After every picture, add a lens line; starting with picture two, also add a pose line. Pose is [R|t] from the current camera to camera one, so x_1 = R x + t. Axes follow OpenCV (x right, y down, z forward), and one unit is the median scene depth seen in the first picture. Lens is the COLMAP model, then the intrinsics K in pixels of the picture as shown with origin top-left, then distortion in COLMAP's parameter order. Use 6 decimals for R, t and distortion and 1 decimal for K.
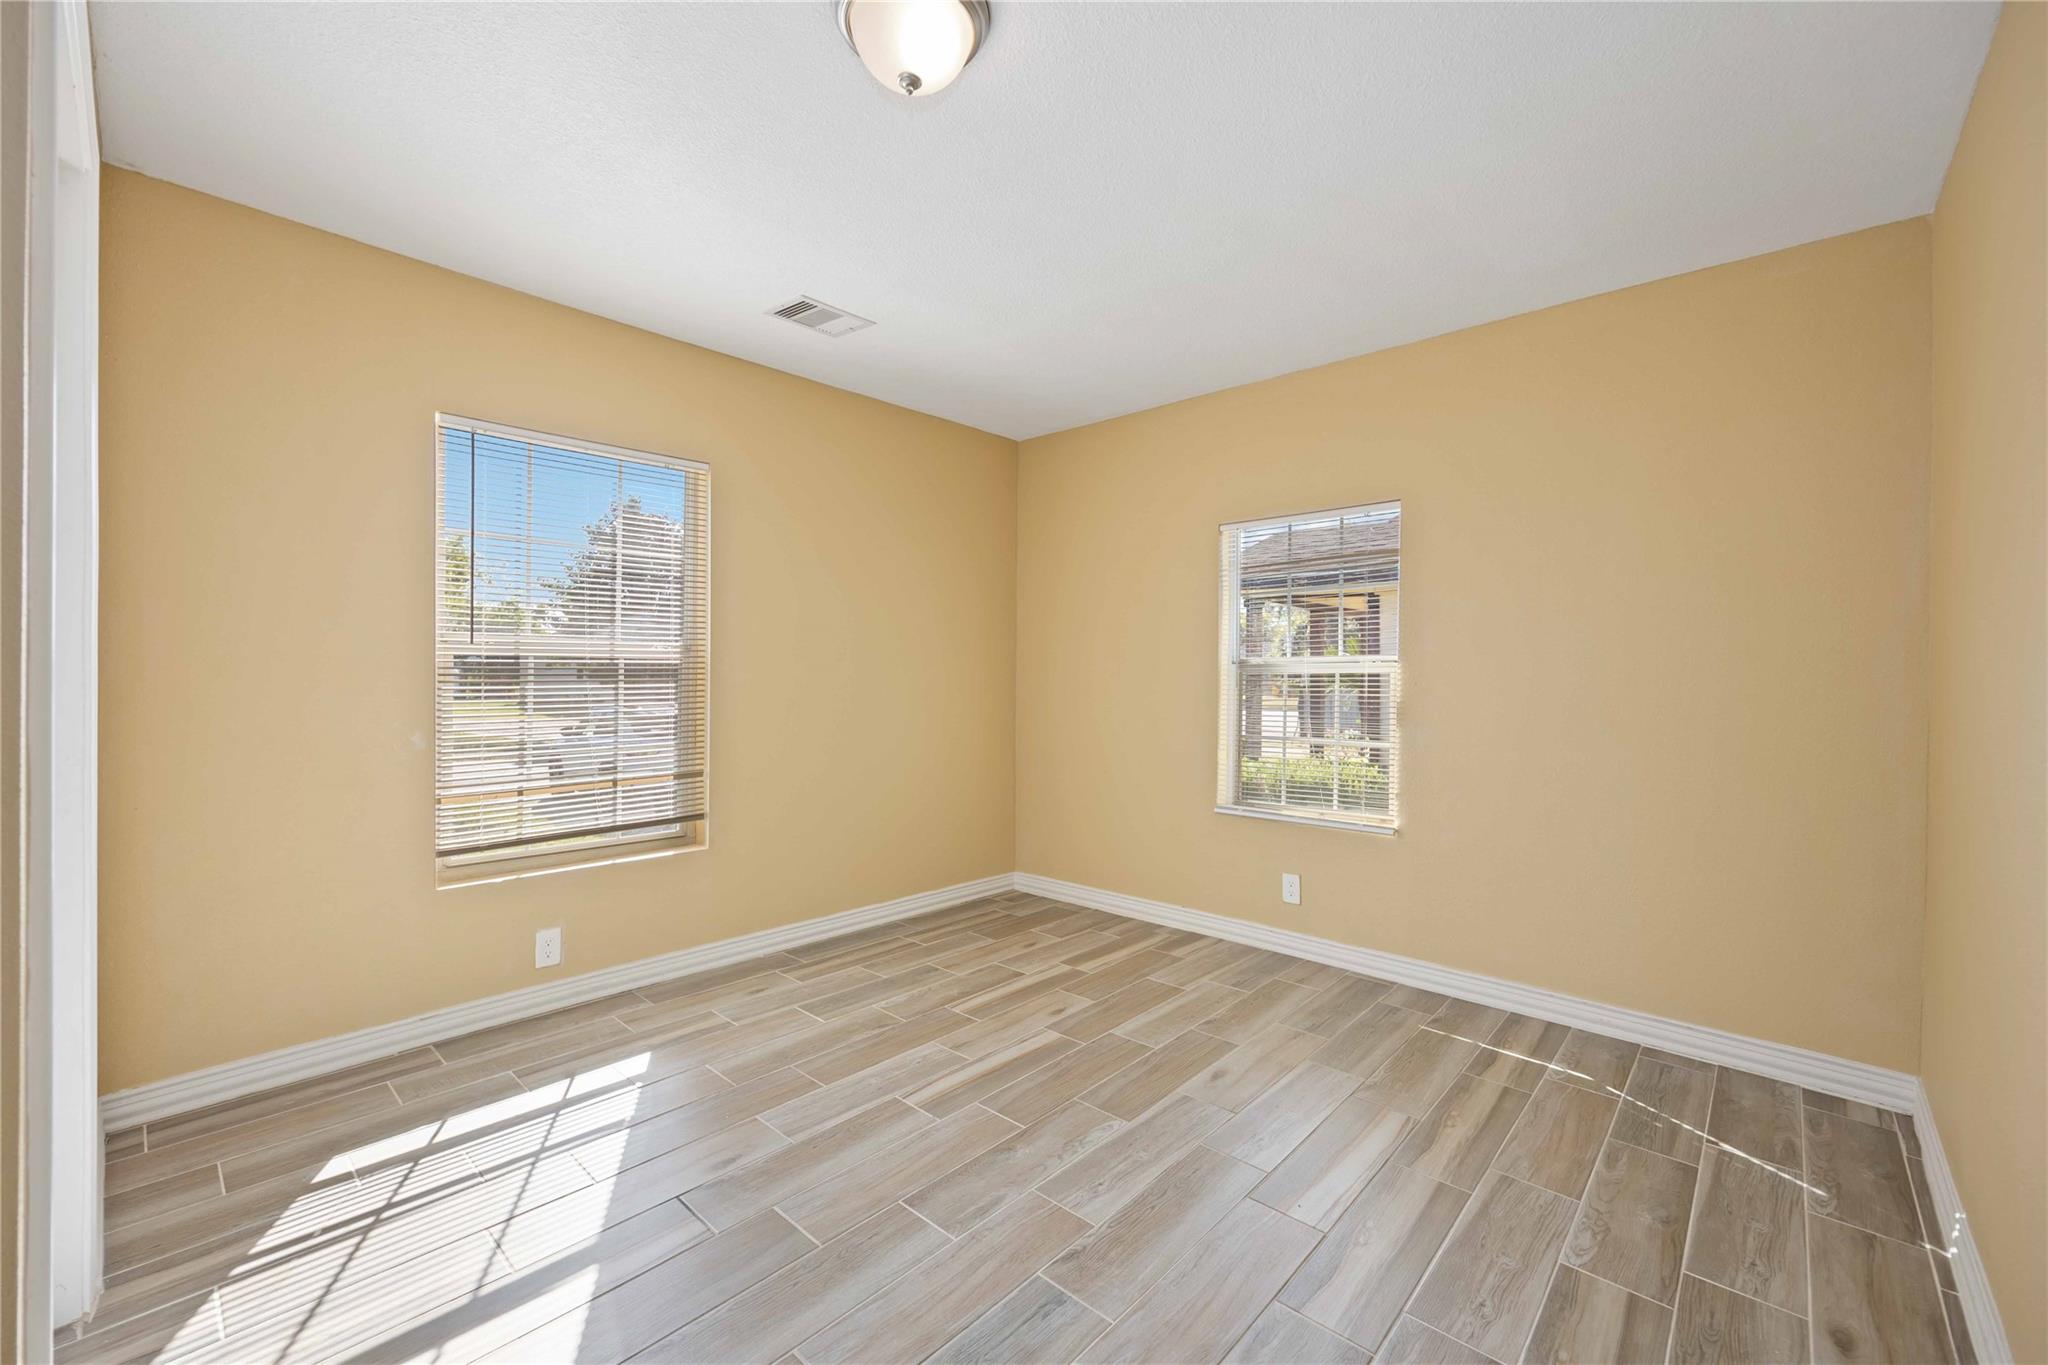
lens RADIAL K [[822.6, 0, 1019.1], [0, 822.6, 670.9], [0, 0, 1]] dist [0.000113, 0.000052]
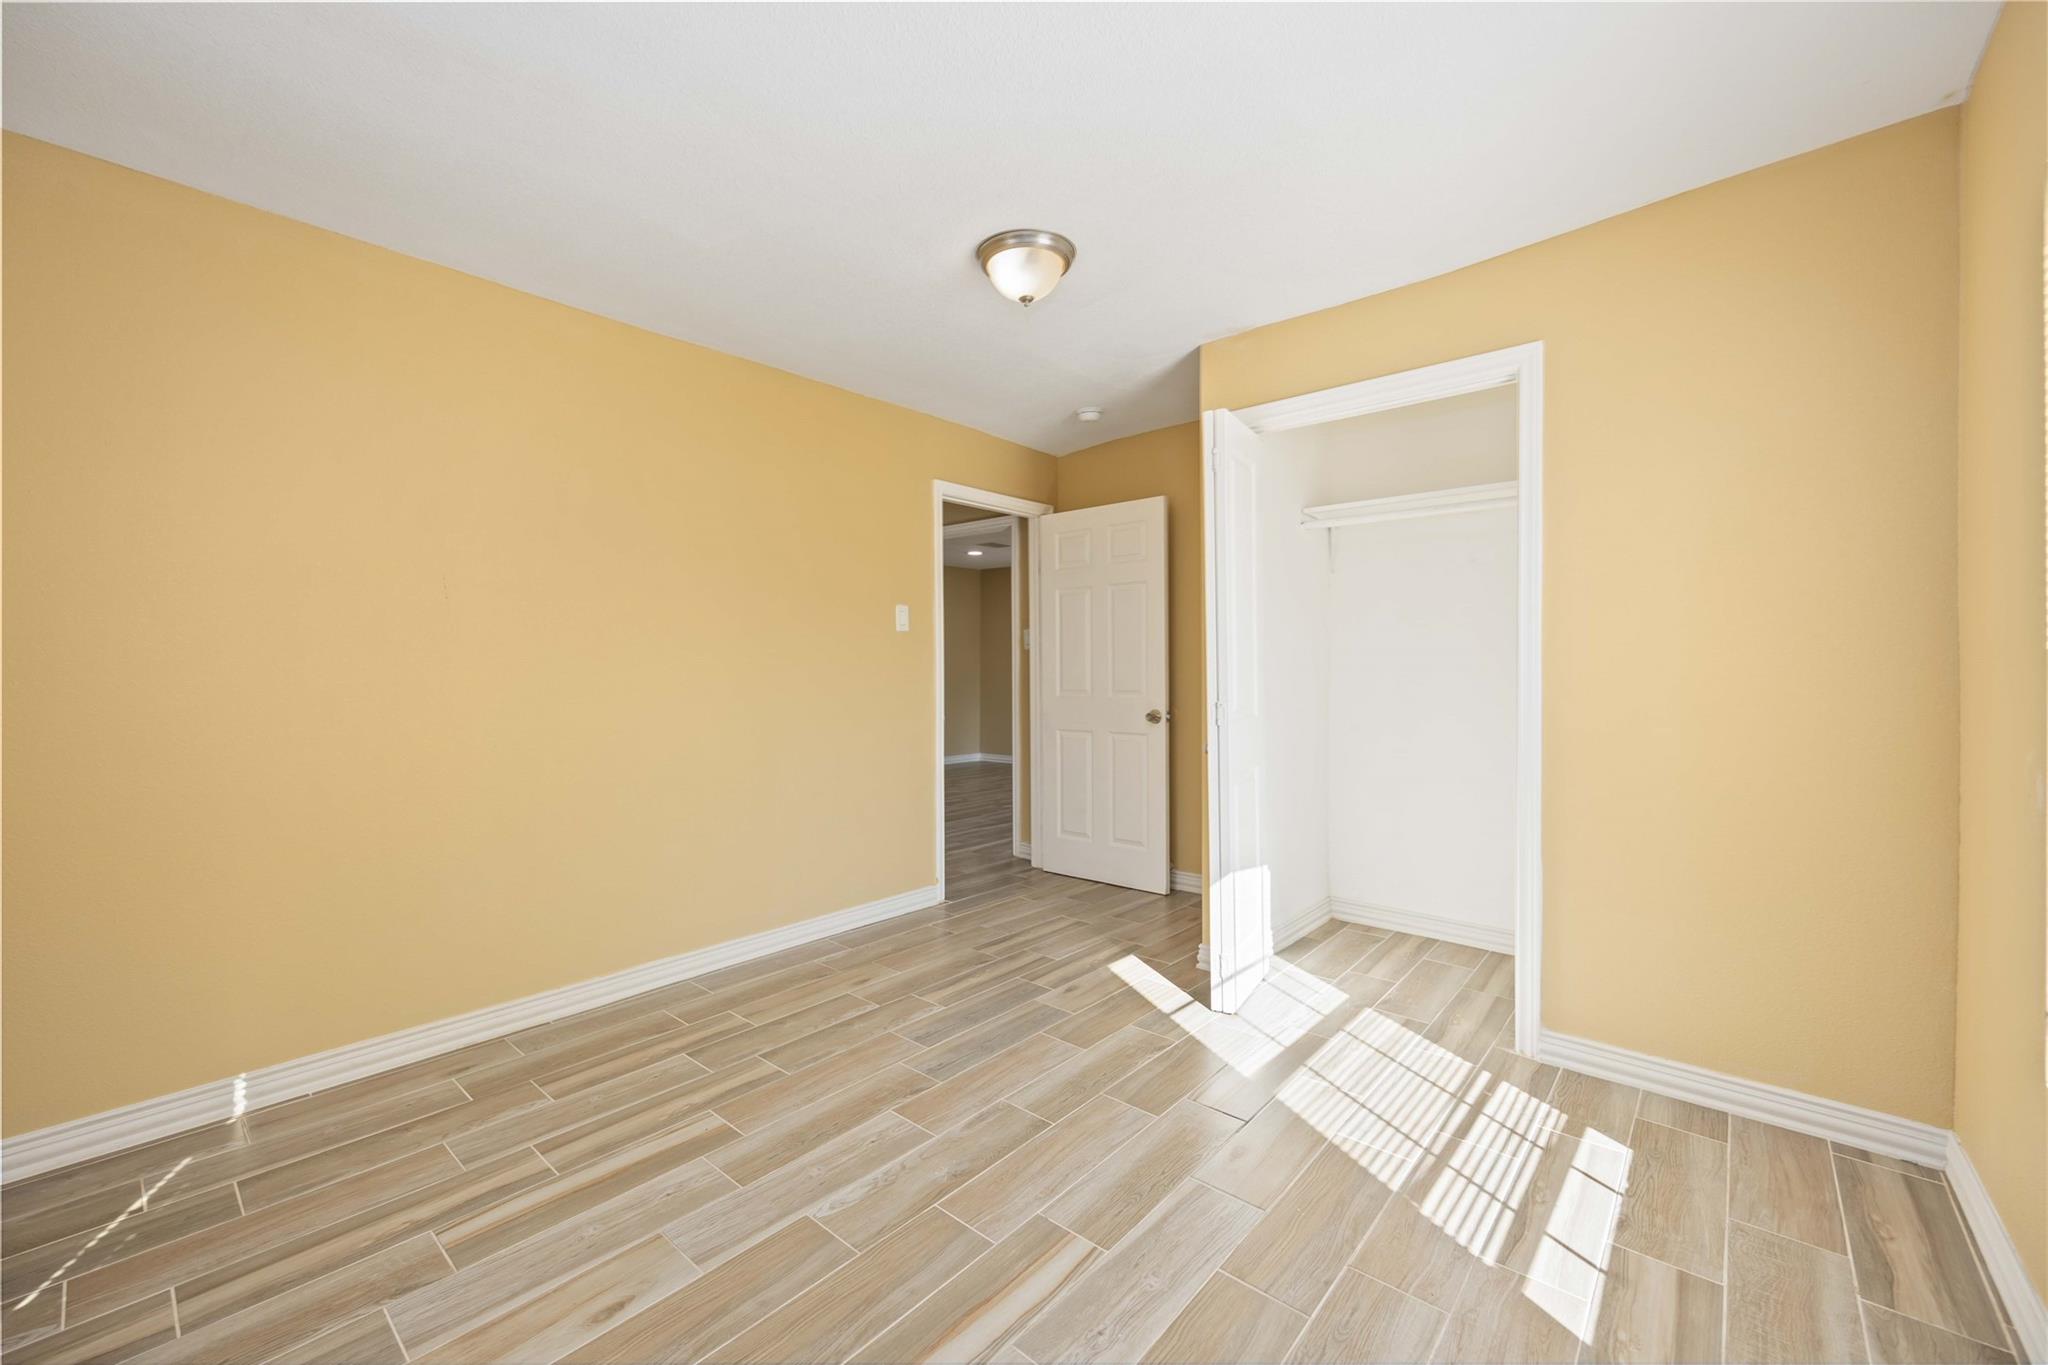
lens RADIAL K [[822.6, 0, 1019.1], [0, 822.6, 670.9], [0, 0, 1]] dist [0.000113, 0.000052]
pose [[-0.999748, -0.000840, -0.022415, -0.064853], [-0.000807, 0.999999, -0.001489, 0.009456], [0.022416, -0.001471, -0.999748, 1.990340]]
